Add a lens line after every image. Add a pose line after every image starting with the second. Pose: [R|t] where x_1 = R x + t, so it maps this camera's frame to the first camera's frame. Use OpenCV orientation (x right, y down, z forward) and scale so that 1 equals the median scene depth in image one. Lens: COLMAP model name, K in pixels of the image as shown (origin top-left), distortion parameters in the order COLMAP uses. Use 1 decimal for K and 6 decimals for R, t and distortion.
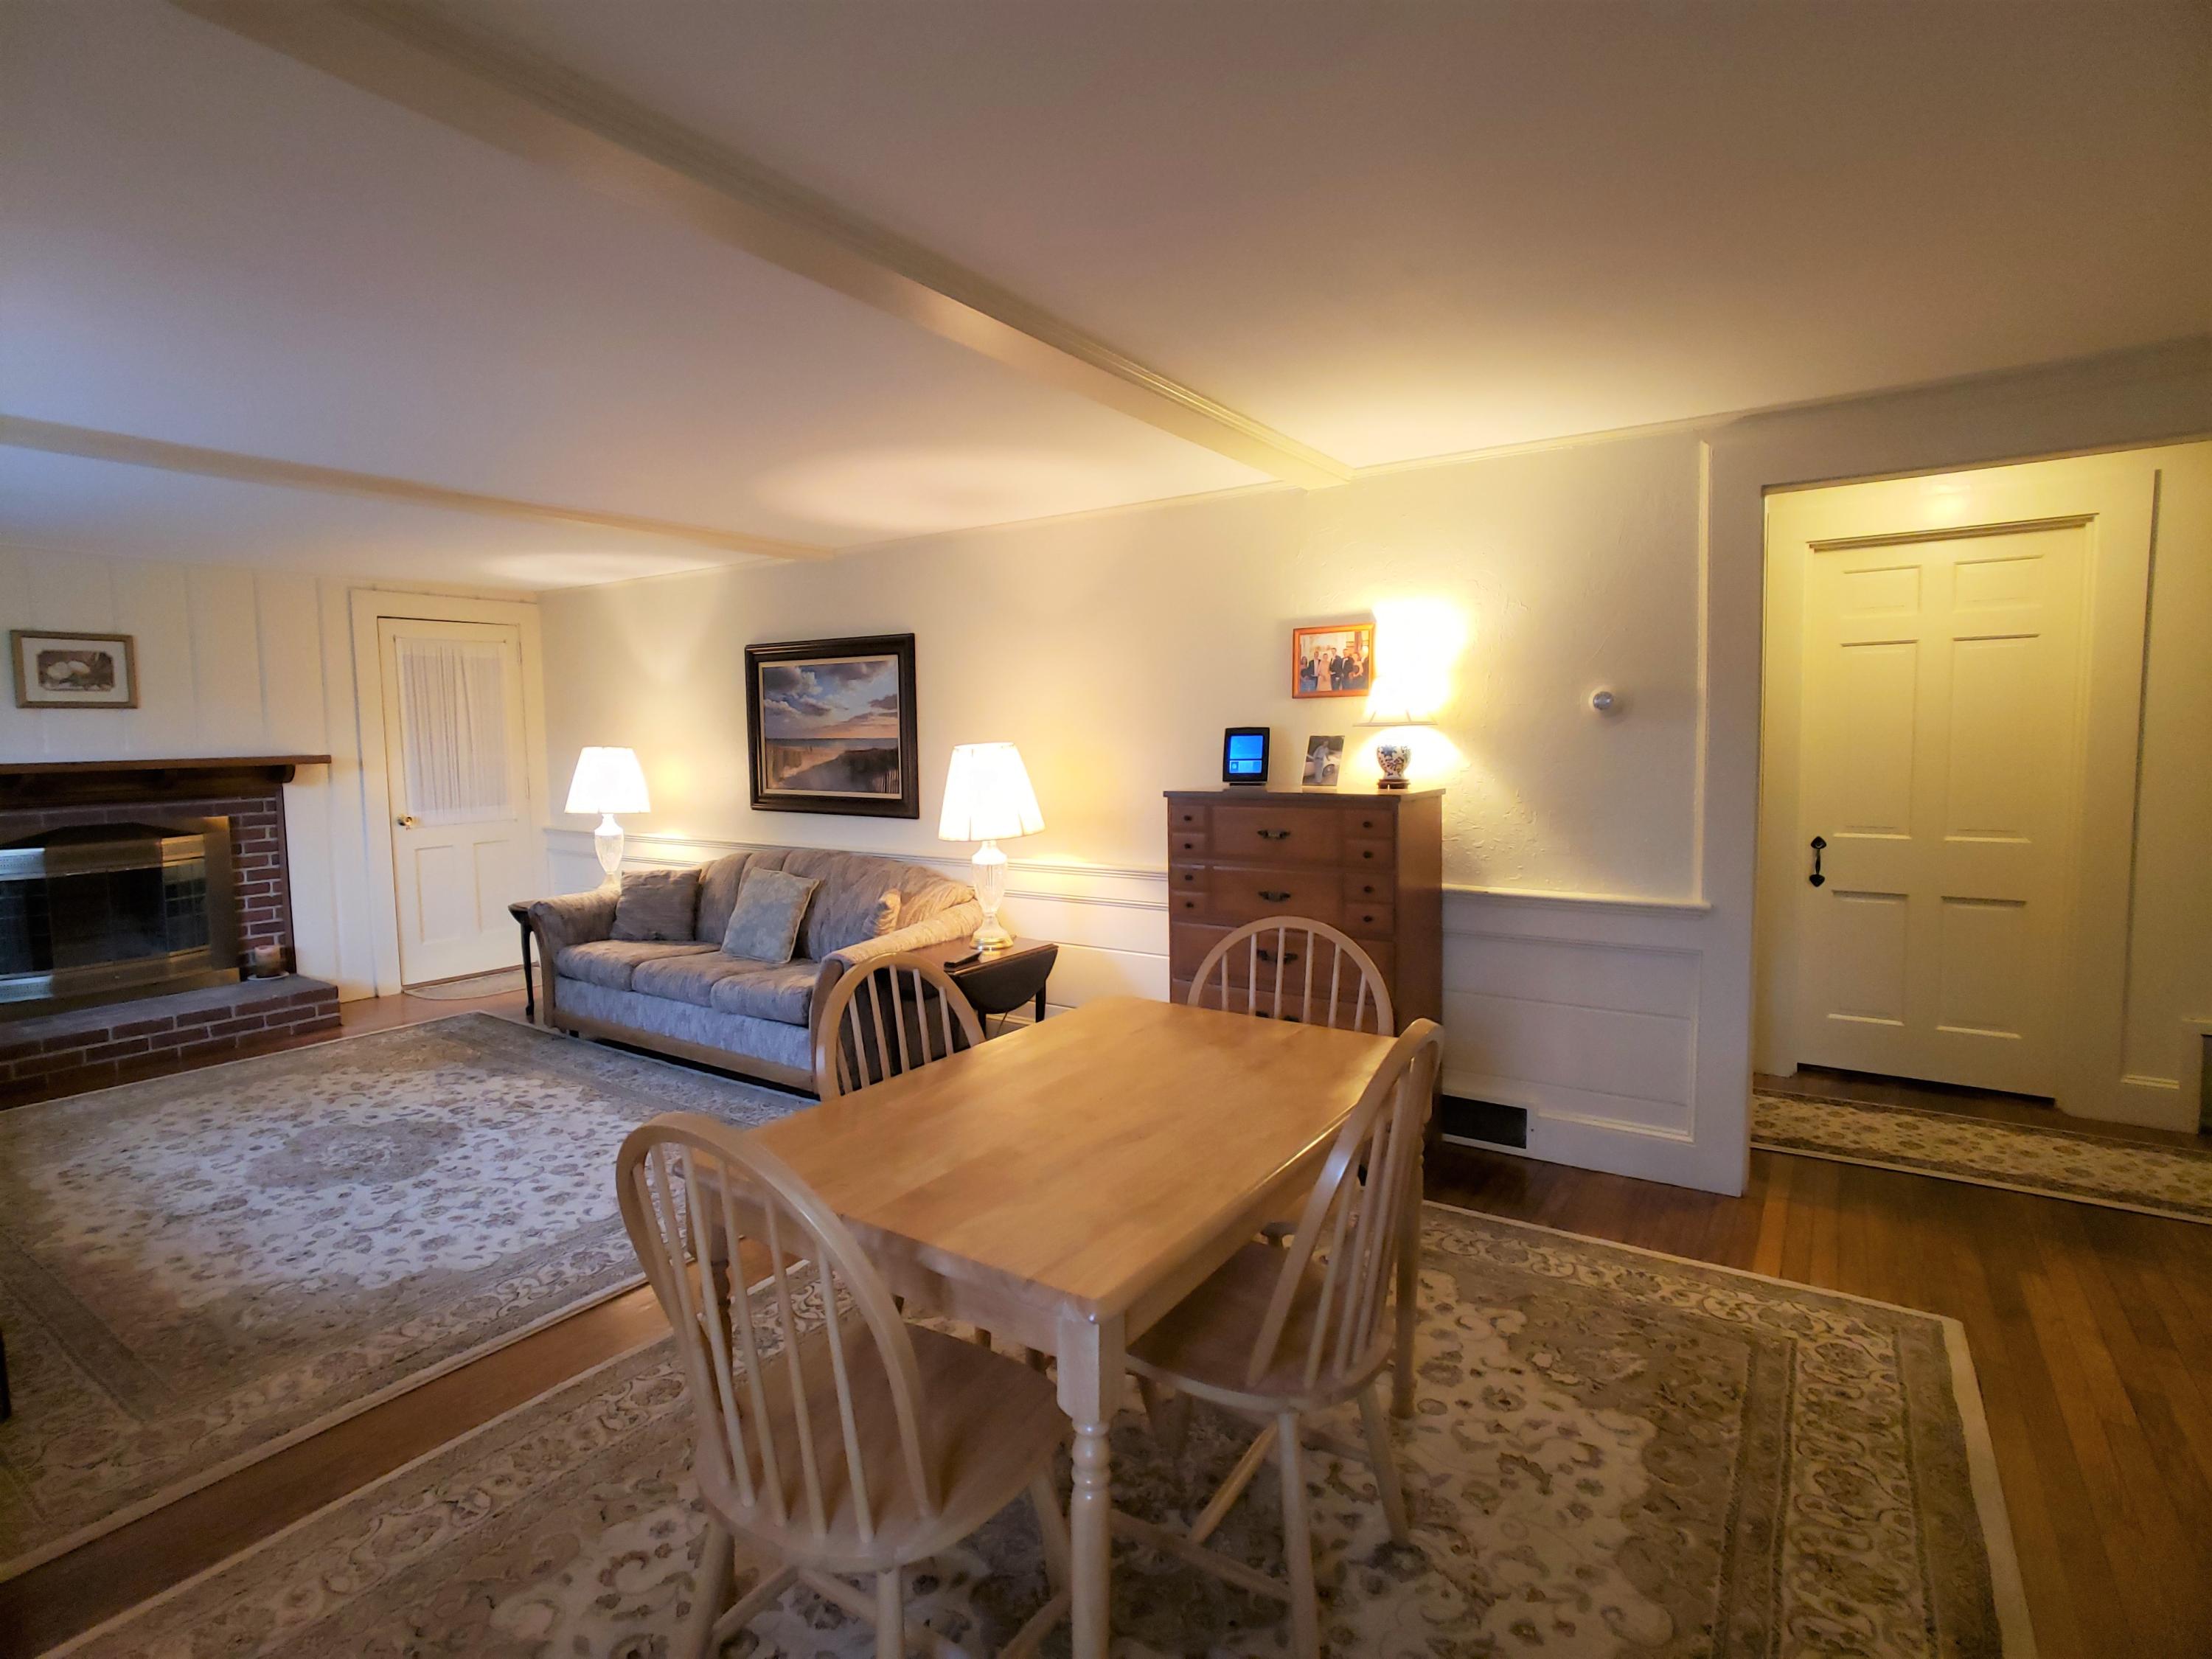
lens RADIAL K [[1107.5, 0, 1106.0], [0, 1107.5, 829.5], [0, 0, 1]] dist [0.003472, 0.001197]
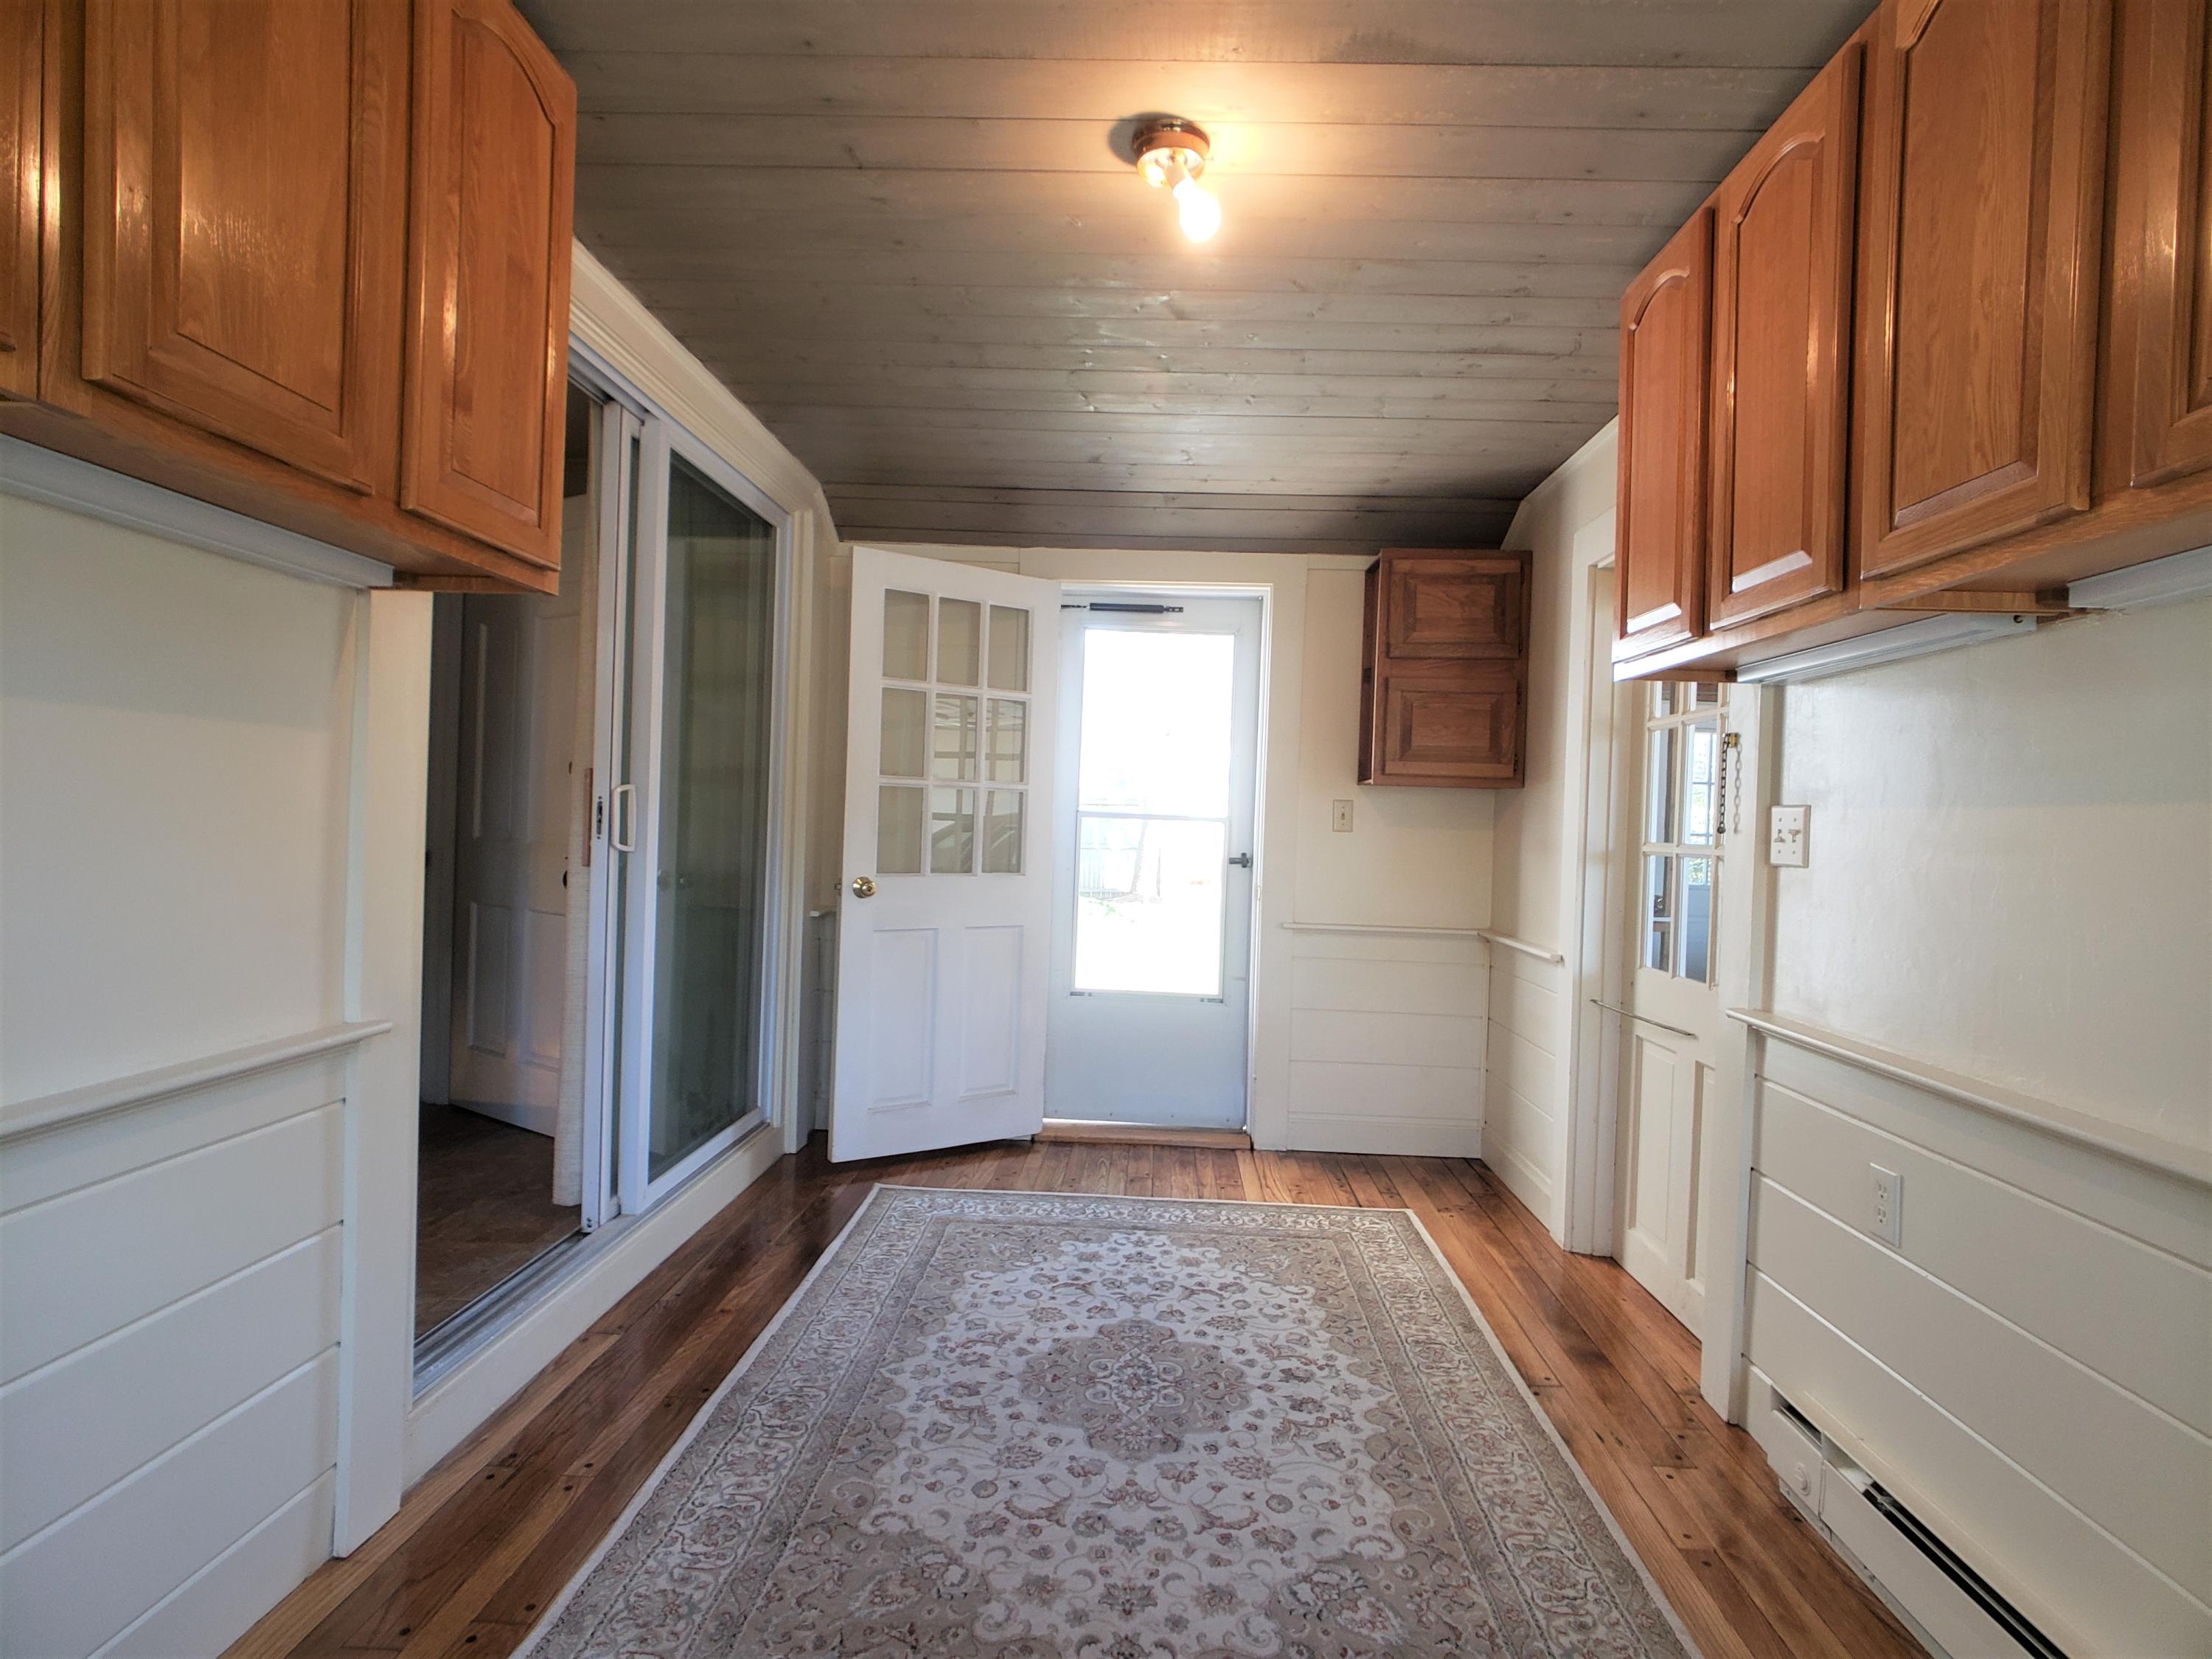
lens RADIAL K [[1107.5, 0, 1106.0], [0, 1107.5, 829.5], [0, 0, 1]] dist [0.003472, 0.001197]
pose [[-0.509973, -0.004608, 0.860178, -1.478918], [0.060109, 0.997350, 0.040979, -0.149539], [-0.858088, 0.072603, -0.508345, 1.535469]]
